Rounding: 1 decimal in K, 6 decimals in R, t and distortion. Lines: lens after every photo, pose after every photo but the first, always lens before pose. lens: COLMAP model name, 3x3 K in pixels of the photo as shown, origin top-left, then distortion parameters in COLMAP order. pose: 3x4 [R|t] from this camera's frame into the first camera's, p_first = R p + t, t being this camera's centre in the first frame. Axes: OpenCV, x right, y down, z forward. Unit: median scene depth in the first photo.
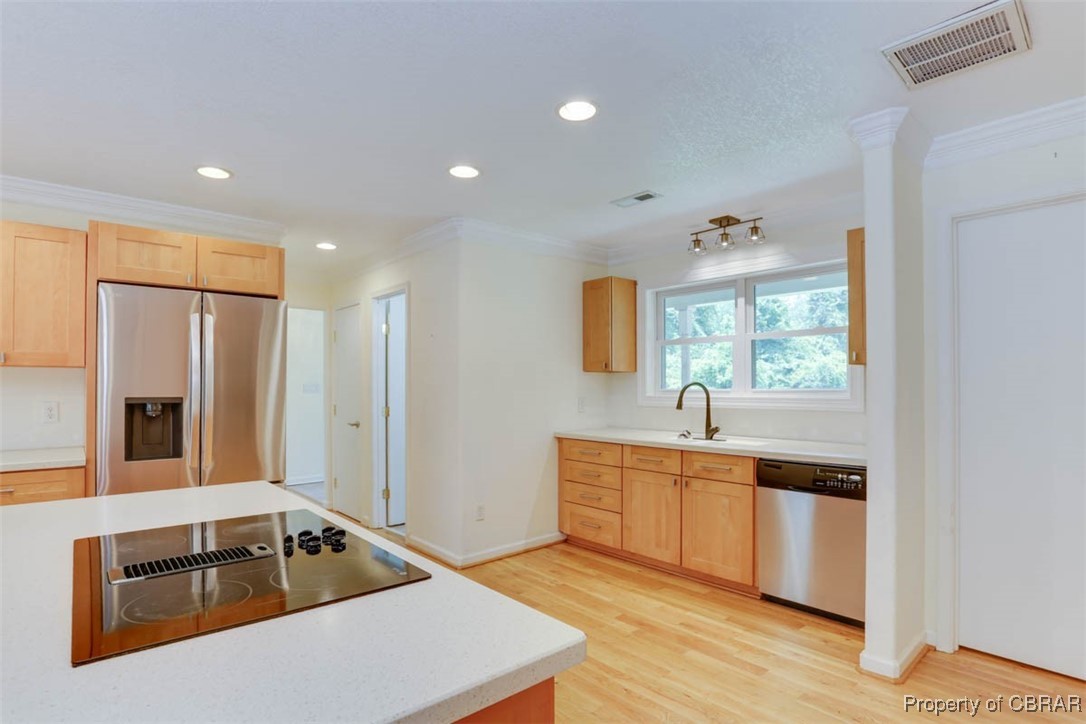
lens RADIAL K [[538.6, 0, 529.3], [0, 538.6, 389.0], [0, 0, 1]] dist [-0.036518, 0.004703]
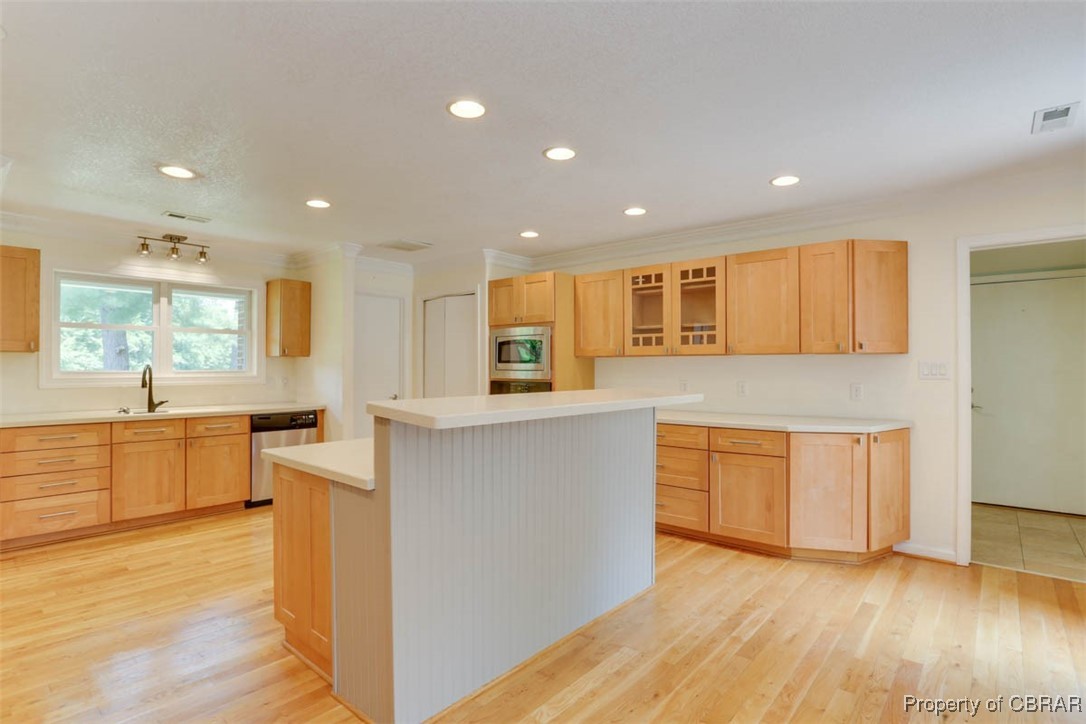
lens RADIAL K [[538.6, 0, 542.2], [0, 538.6, 363.0], [0, 0, 1]] dist [-0.036518, 0.004703]
pose [[-0.130988, 0.010737, 0.991326, -1.005828], [0.001433, 0.999942, -0.010641, -0.002895], [-0.991383, 0.000027, -0.130996, 0.303838]]
